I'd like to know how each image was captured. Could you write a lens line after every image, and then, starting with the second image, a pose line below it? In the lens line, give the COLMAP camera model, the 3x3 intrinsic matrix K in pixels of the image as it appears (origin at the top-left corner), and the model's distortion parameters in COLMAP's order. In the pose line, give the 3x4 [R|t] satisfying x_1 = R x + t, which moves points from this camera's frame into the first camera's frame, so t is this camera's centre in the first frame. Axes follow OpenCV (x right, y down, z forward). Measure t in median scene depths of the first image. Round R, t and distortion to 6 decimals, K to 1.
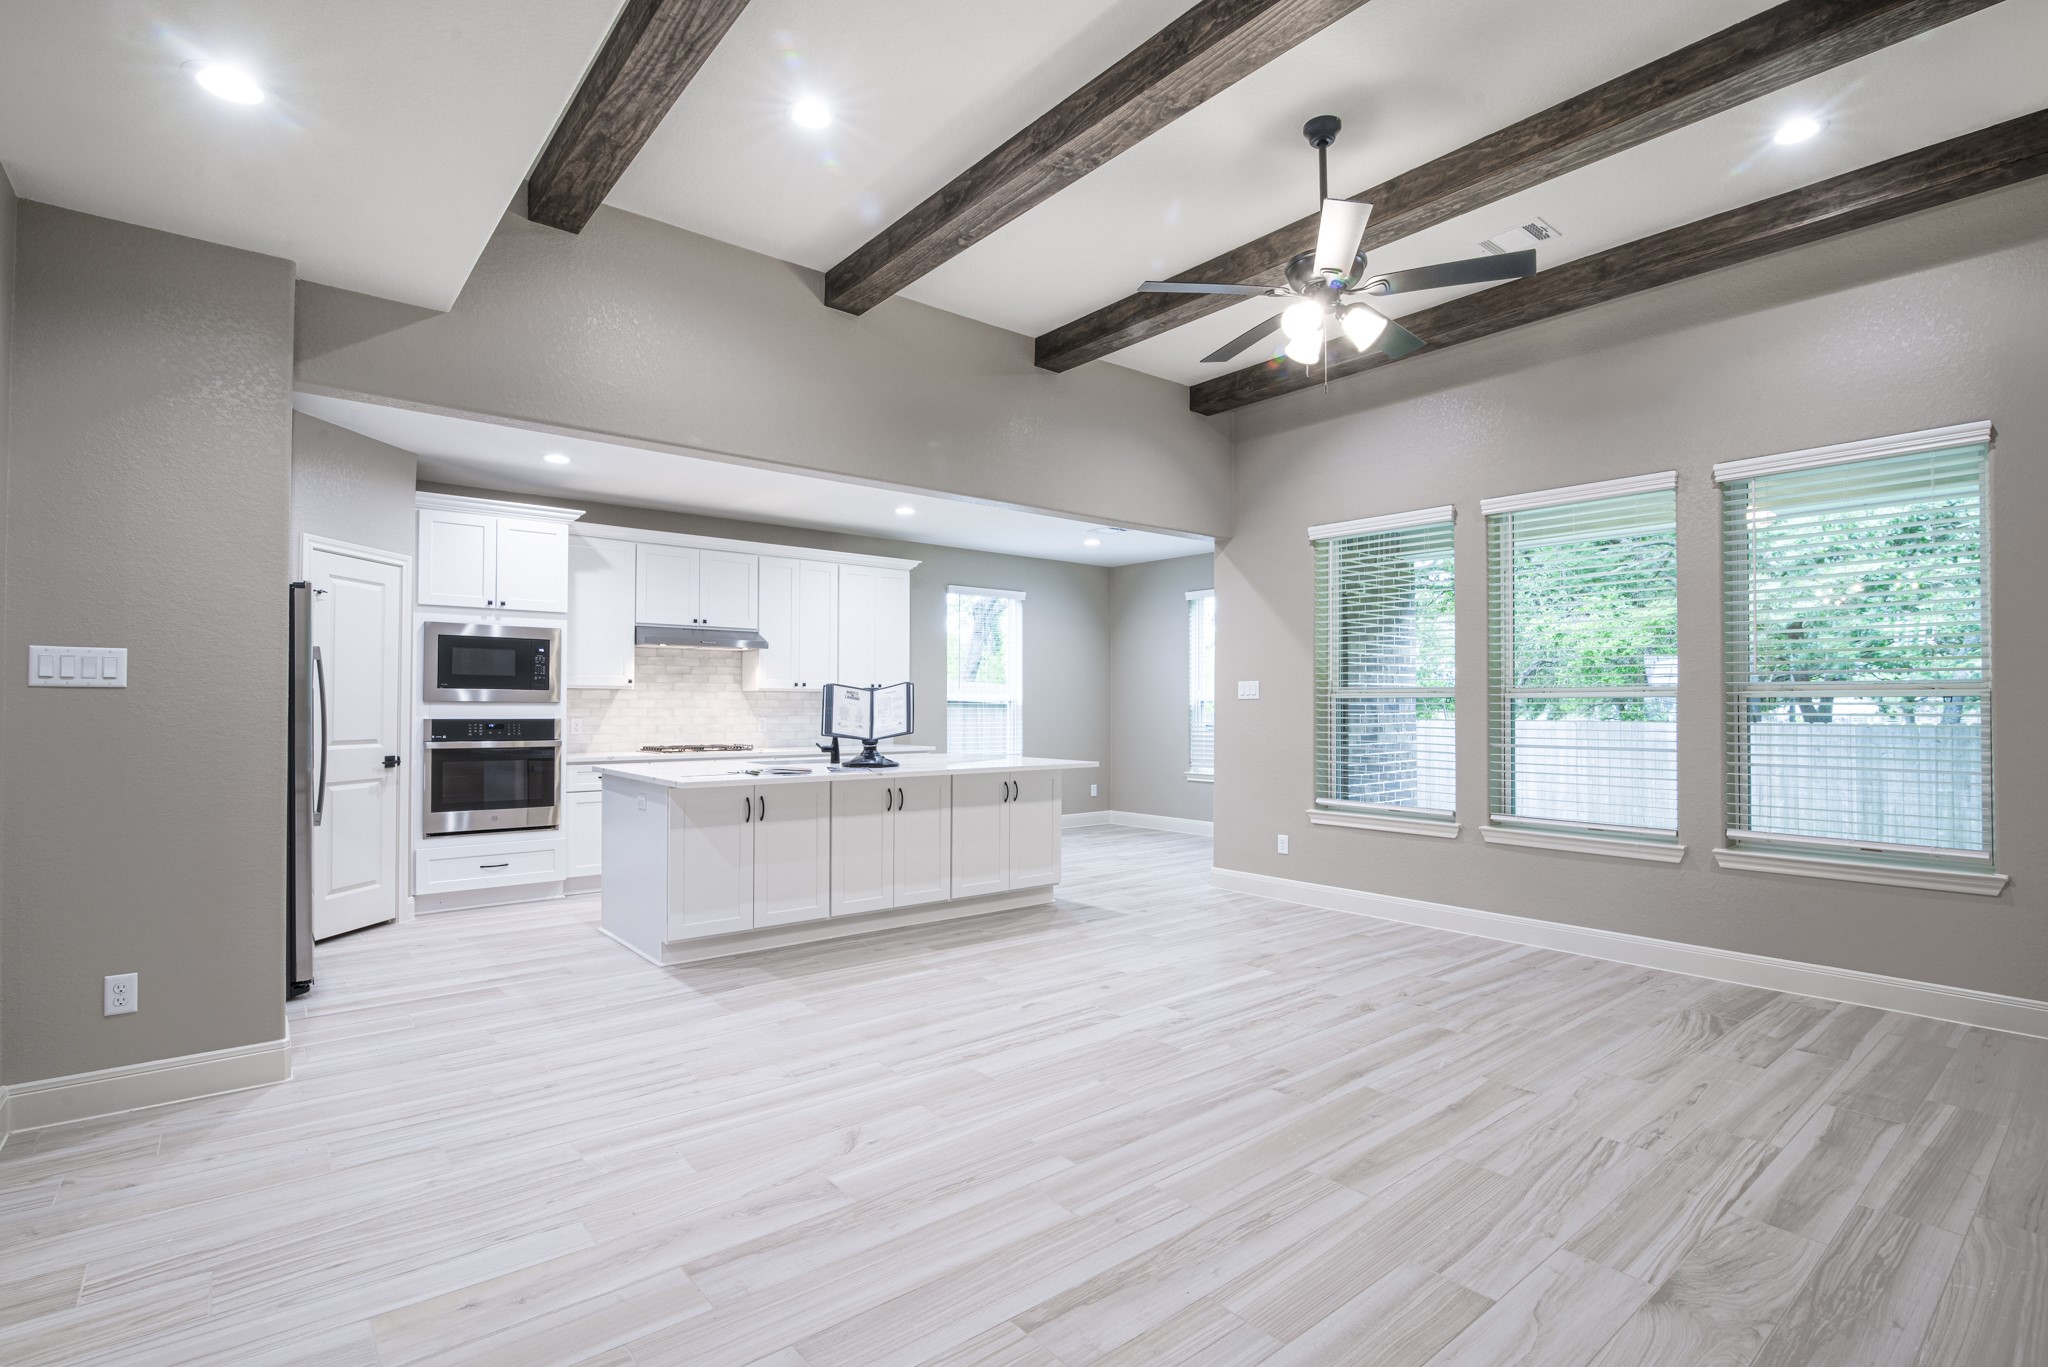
lens RADIAL K [[950.1, 0, 1026.4], [0, 950.1, 694.2], [0, 0, 1]] dist [-0.039386, 0.000346]
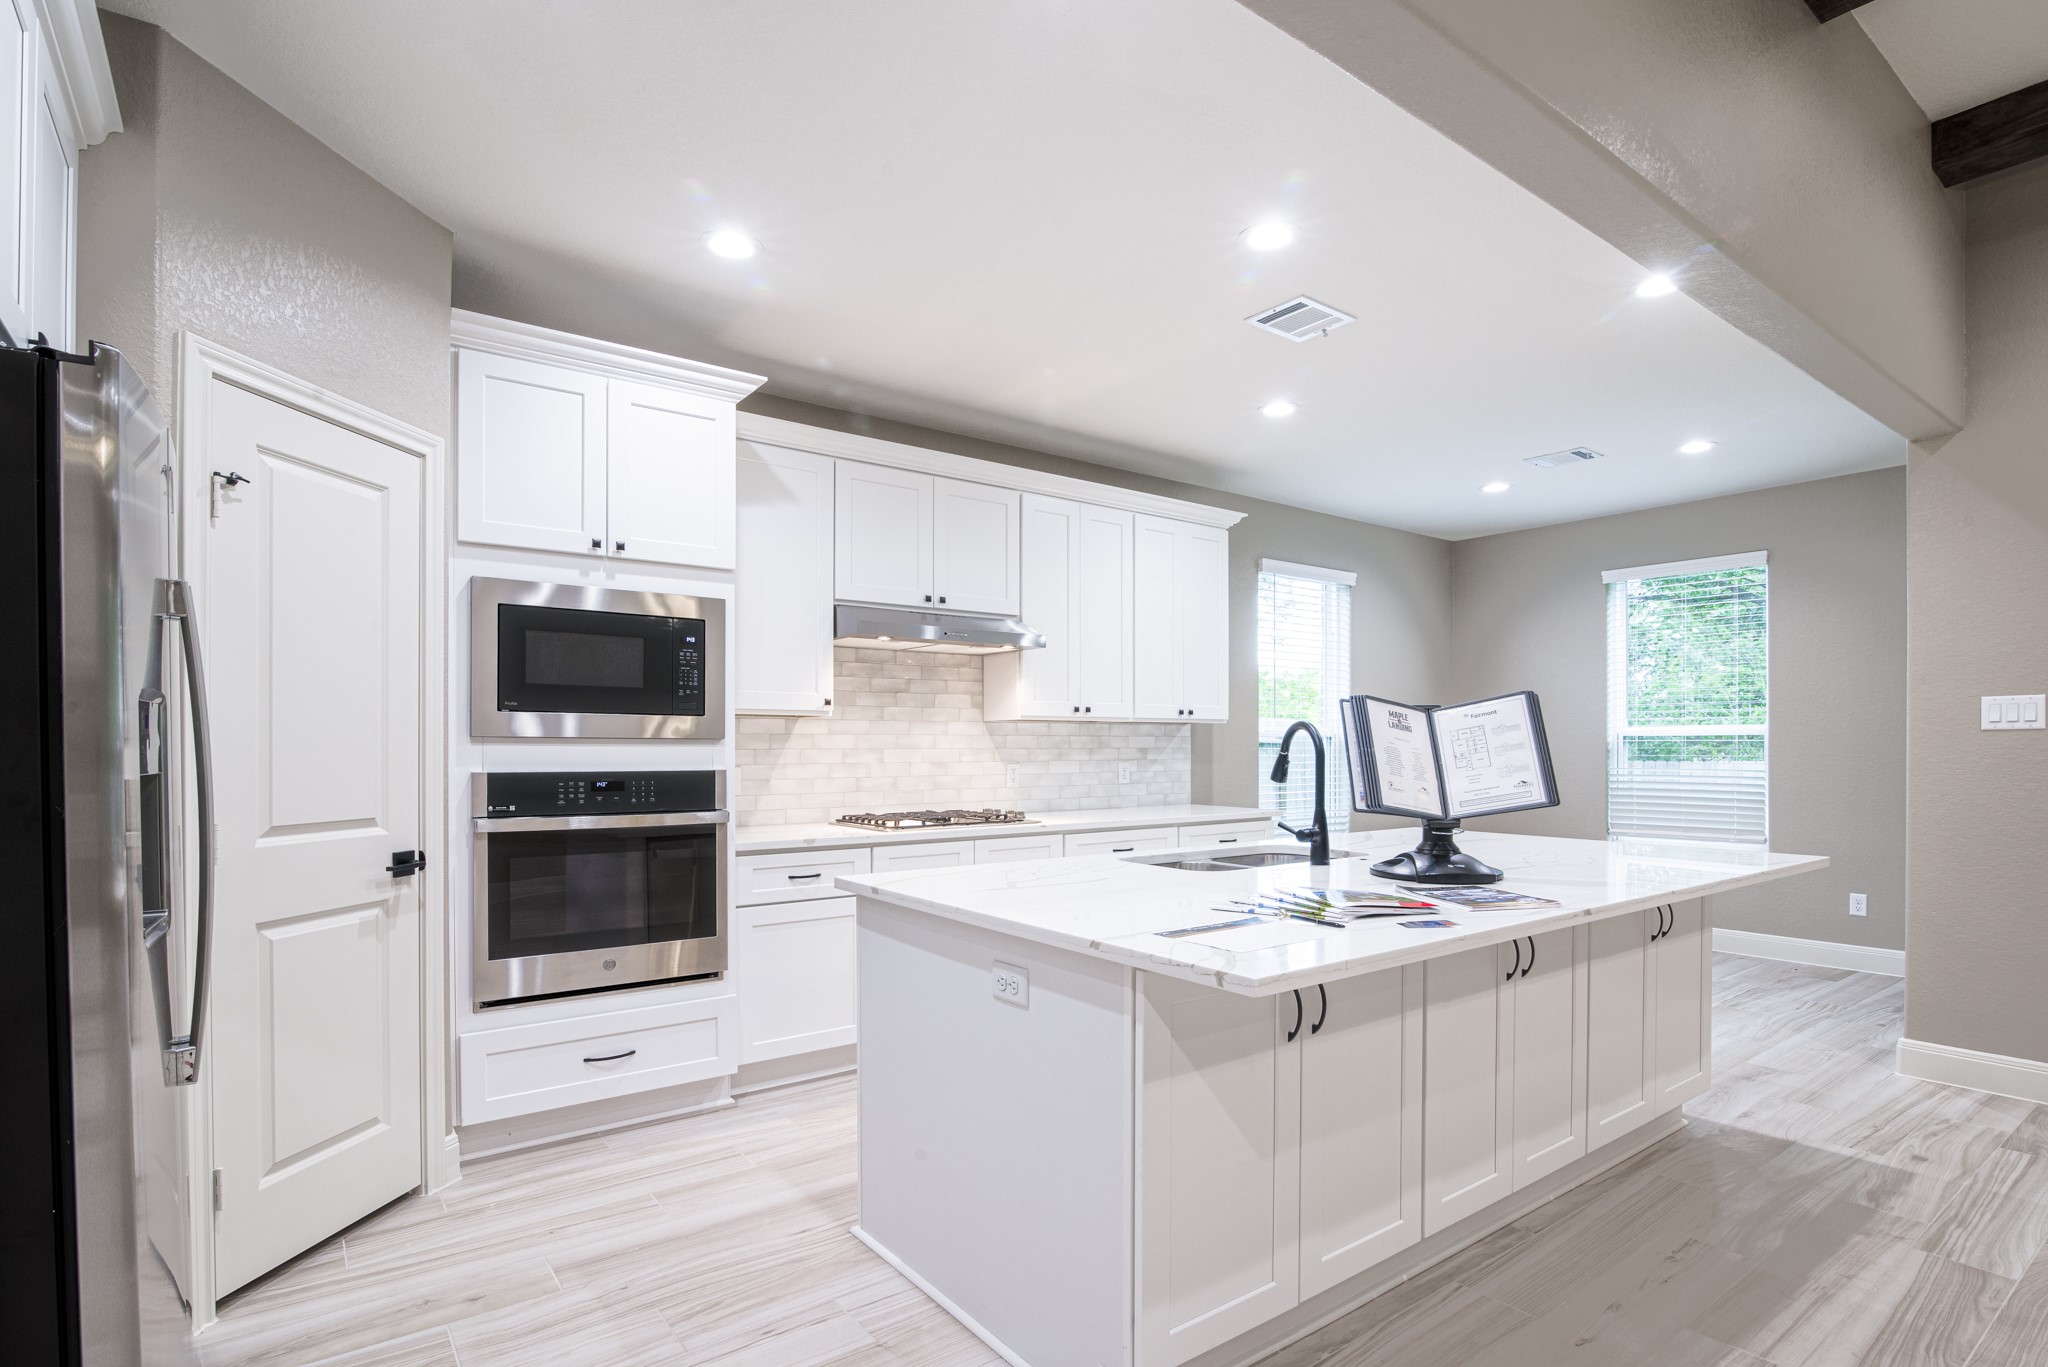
lens RADIAL K [[1003.5, 0, 1023.5], [0, 1003.5, 750.2], [0, 0, 1]] dist [-0.025599, -0.000006]
pose [[0.998140, -0.001080, -0.060953, -0.363794], [0.002133, 0.999849, 0.017220, 0.007013], [0.060925, -0.017318, 0.997992, 0.557278]]
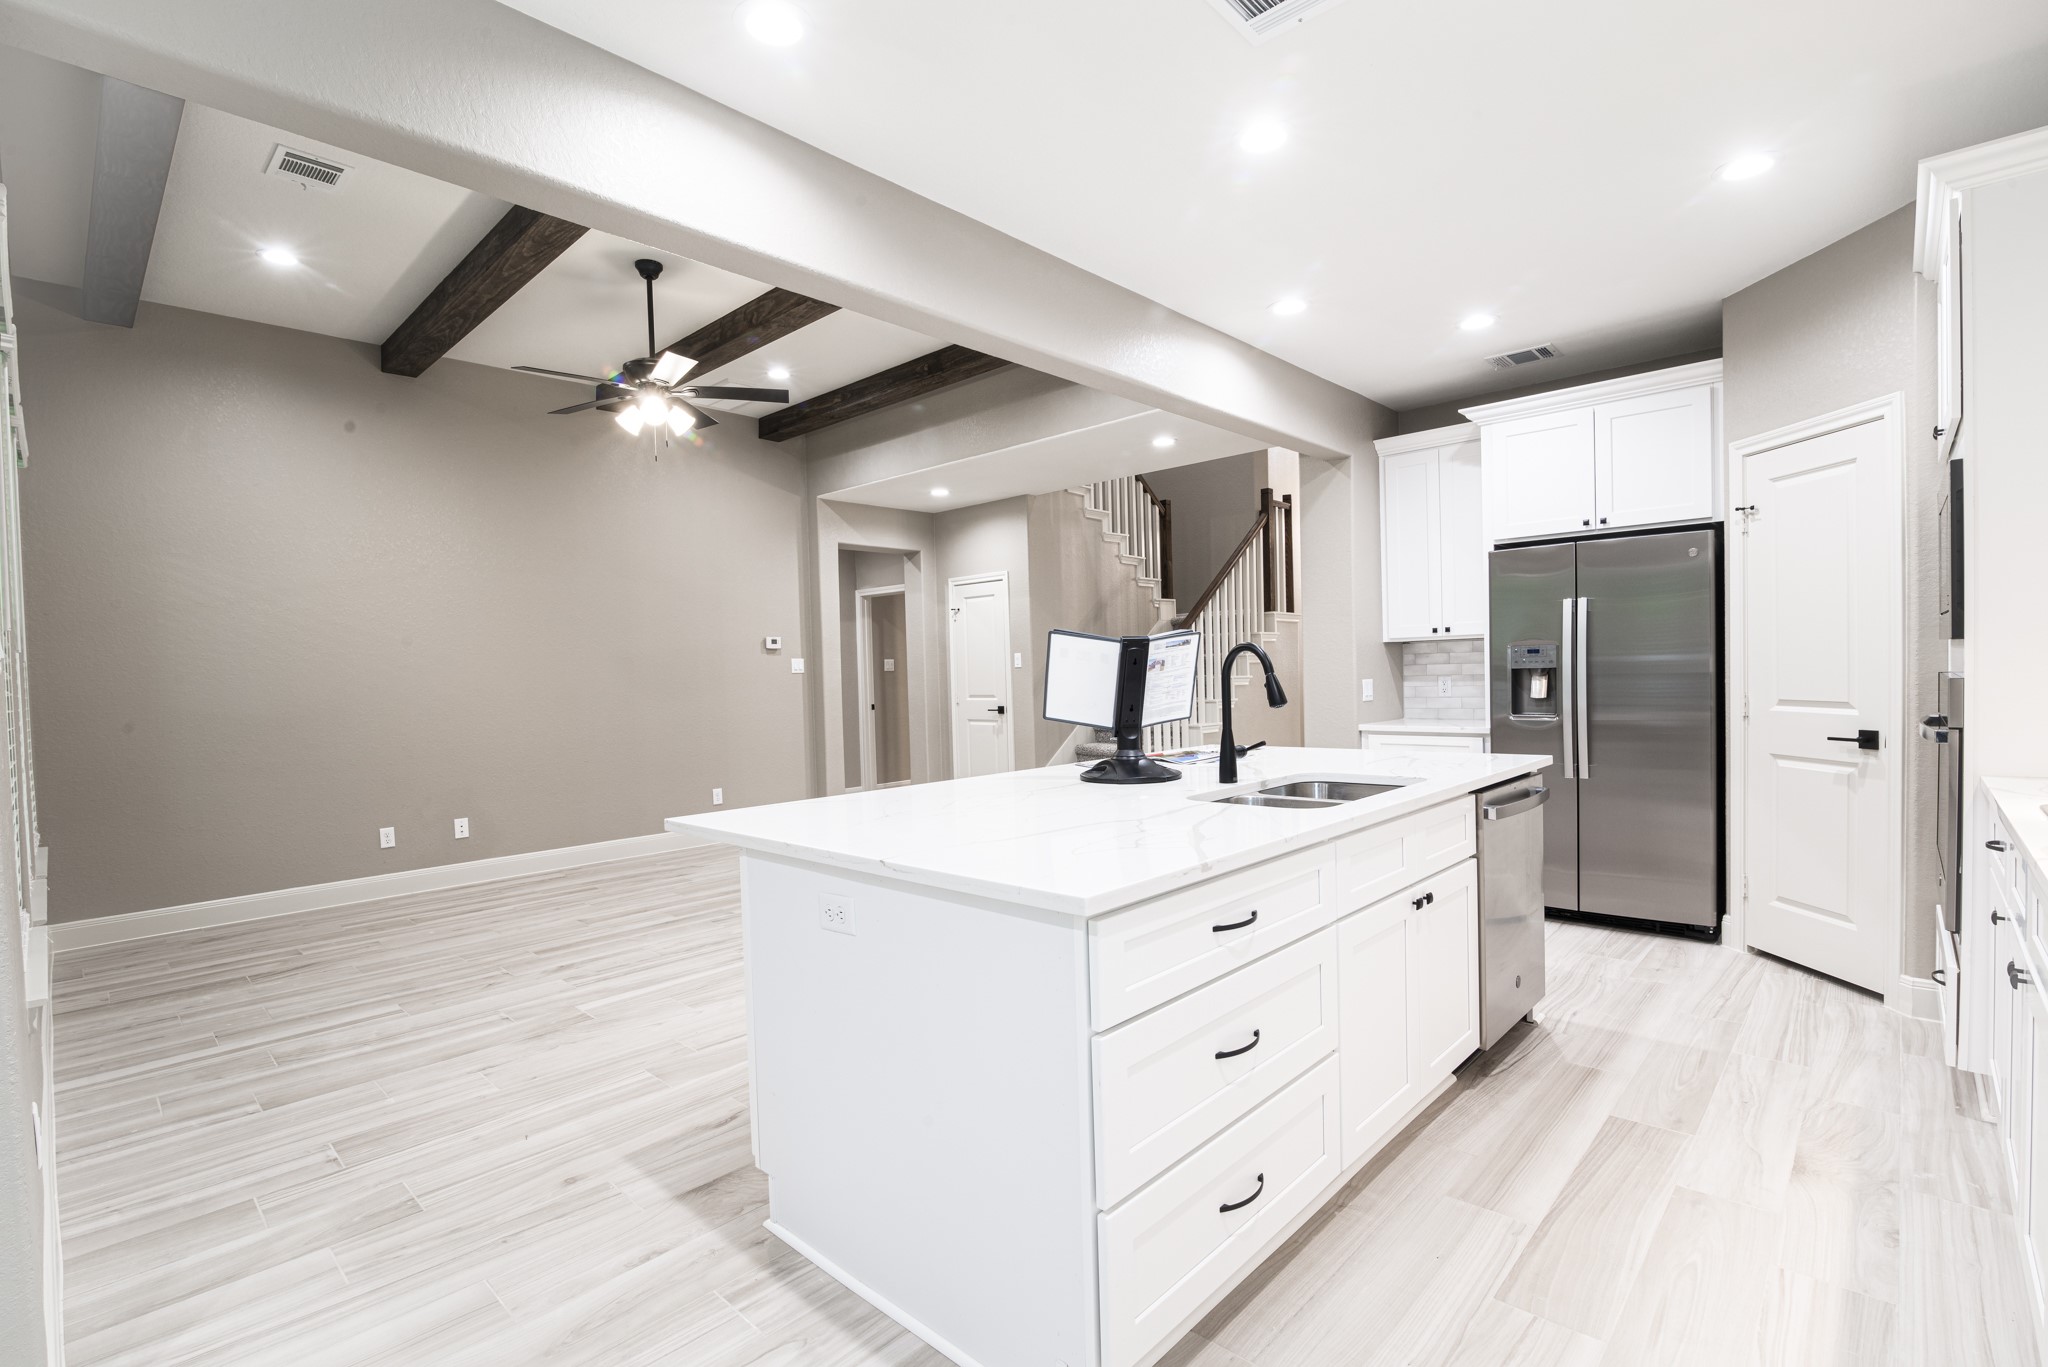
lens RADIAL K [[938.8, 0, 995.3], [0, 938.8, 701.3], [0, 0, 1]] dist [-0.016891, 0.000238]
pose [[-0.995126, 0.031766, -0.093358, -0.032664], [0.030338, 0.999400, 0.016681, 0.020649], [0.093832, 0.013768, -0.995493, 1.679660]]
